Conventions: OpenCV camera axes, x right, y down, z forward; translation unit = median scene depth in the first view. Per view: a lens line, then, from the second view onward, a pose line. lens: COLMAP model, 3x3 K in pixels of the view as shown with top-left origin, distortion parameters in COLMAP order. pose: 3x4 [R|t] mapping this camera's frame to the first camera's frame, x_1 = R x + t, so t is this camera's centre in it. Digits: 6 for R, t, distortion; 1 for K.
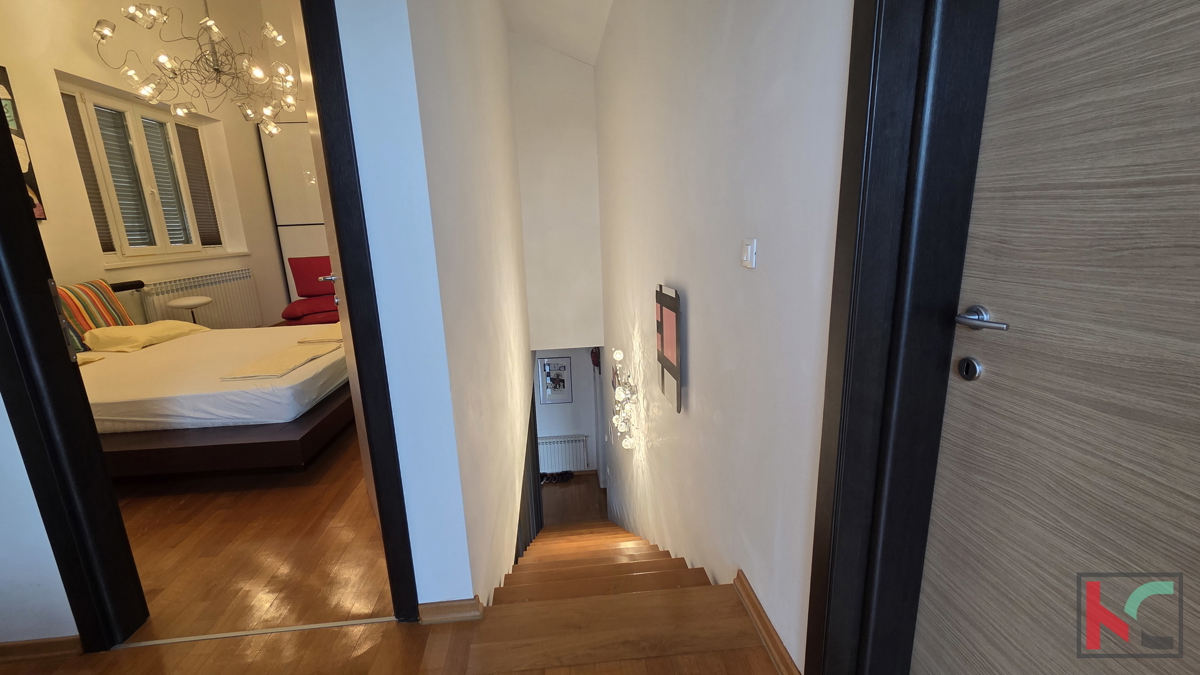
lens RADIAL K [[490.7, 0, 602.1], [0, 490.7, 337.8], [0, 0, 1]] dist [0.003272, -0.001739]
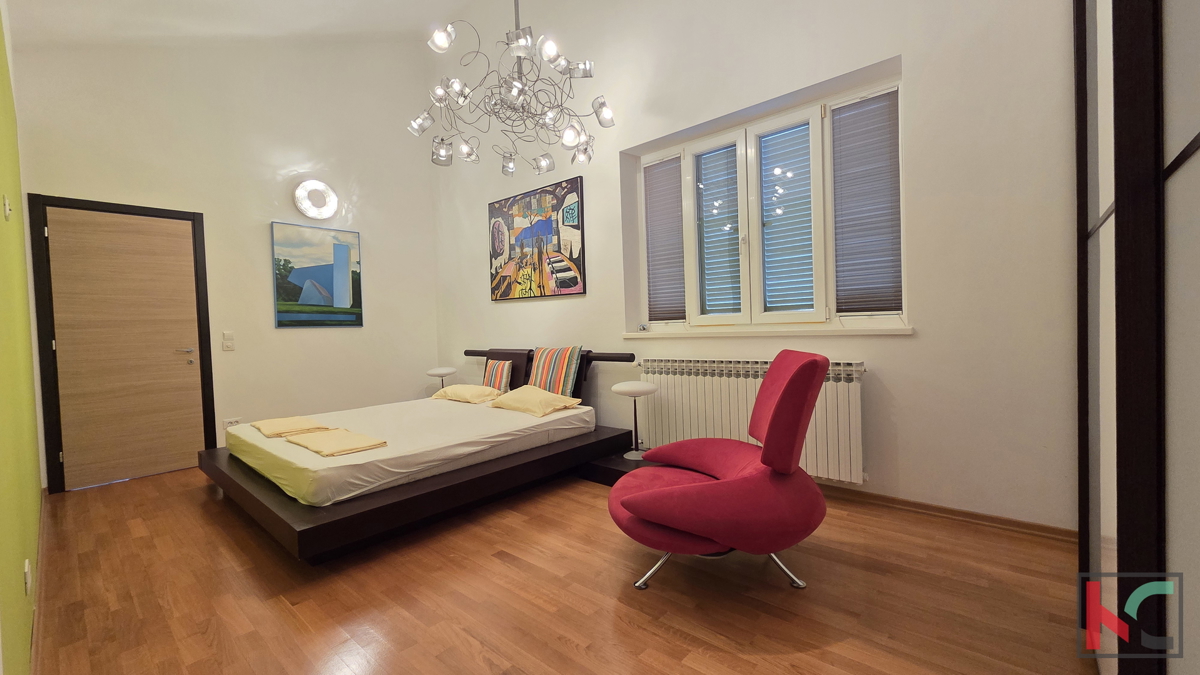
lens RADIAL K [[490.7, 0, 599.7], [0, 490.7, 339.8], [0, 0, 1]] dist [0.003272, -0.001739]
pose [[-0.728714, 0.078642, -0.680288, -0.239737], [-0.098201, 0.971118, 0.217454, -0.277867], [0.677741, 0.225267, -0.699945, 1.328493]]
